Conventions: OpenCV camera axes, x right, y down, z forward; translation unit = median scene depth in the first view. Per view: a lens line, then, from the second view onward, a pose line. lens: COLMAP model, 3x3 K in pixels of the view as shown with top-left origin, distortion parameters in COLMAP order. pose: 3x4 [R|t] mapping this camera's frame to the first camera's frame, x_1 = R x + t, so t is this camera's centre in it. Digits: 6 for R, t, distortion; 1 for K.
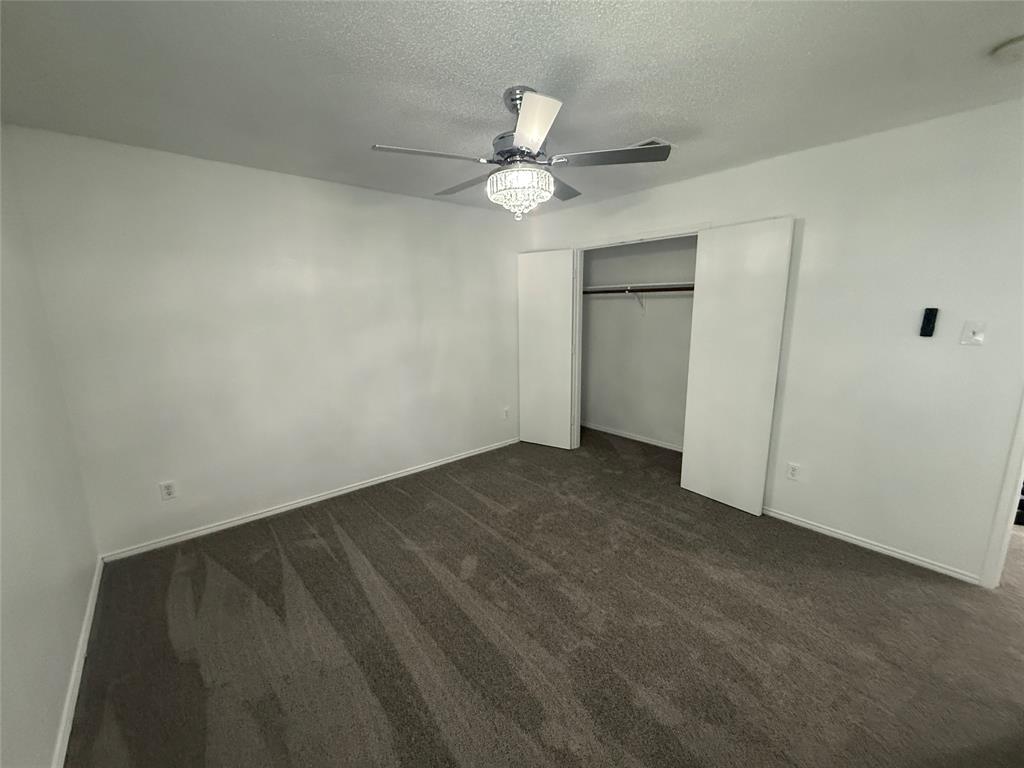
lens RADIAL K [[409.8, 0, 509.5], [0, 409.8, 372.6], [0, 0, 1]] dist [-0.001008, 0.000182]
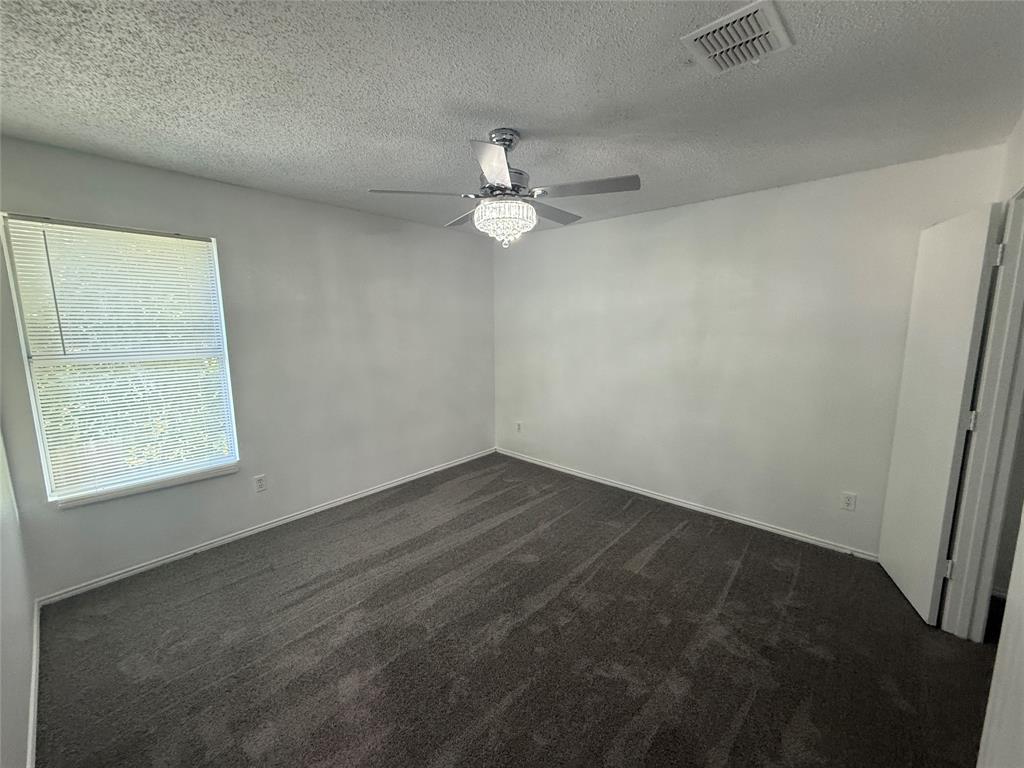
lens RADIAL K [[409.8, 0, 513.2], [0, 409.8, 388.6], [0, 0, 1]] dist [-0.001008, 0.000182]
pose [[0.143013, 0.167328, -0.975474, 0.635817], [-0.165243, 0.975807, 0.143159, -0.087431], [0.975829, 0.140717, 0.167203, 0.520373]]
